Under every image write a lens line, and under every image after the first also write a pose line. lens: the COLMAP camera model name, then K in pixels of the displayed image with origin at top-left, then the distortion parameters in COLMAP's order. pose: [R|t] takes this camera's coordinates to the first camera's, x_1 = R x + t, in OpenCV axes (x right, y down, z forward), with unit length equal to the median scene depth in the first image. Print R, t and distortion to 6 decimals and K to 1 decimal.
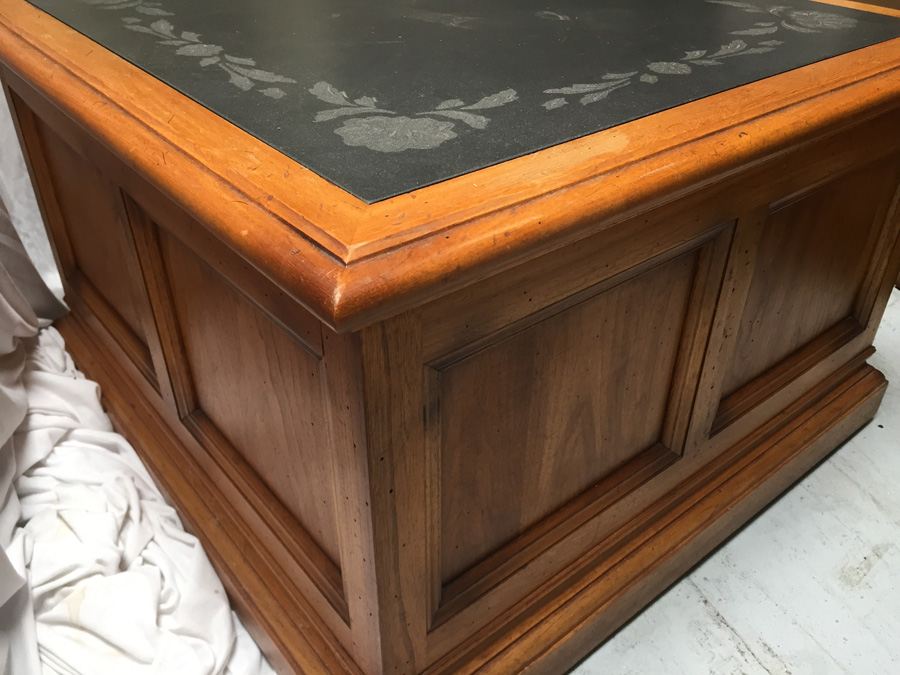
lens RADIAL K [[772.7, 0, 450.0], [0, 772.7, 337.5], [0, 0, 1]] dist [0.113142, -0.164804]
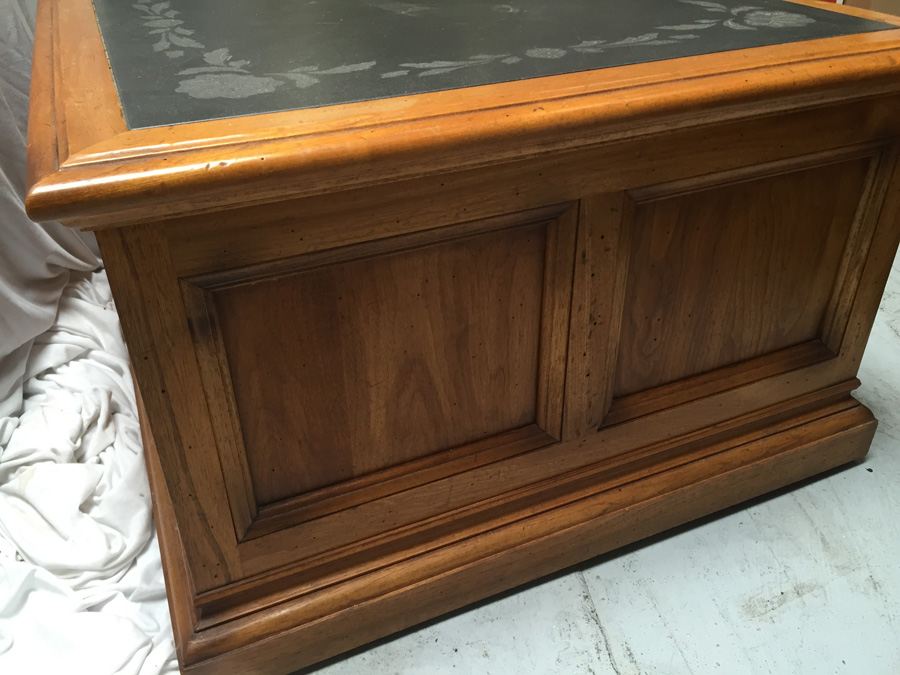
lens RADIAL K [[772.7, 0, 450.0], [0, 772.7, 337.5], [0, 0, 1]] dist [0.113142, -0.164804]
pose [[0.962013, 0.126674, -0.241835, 0.414288], [-0.133297, 0.991013, -0.011157, 0.052322], [0.238248, 0.042969, 0.970253, -0.015684]]
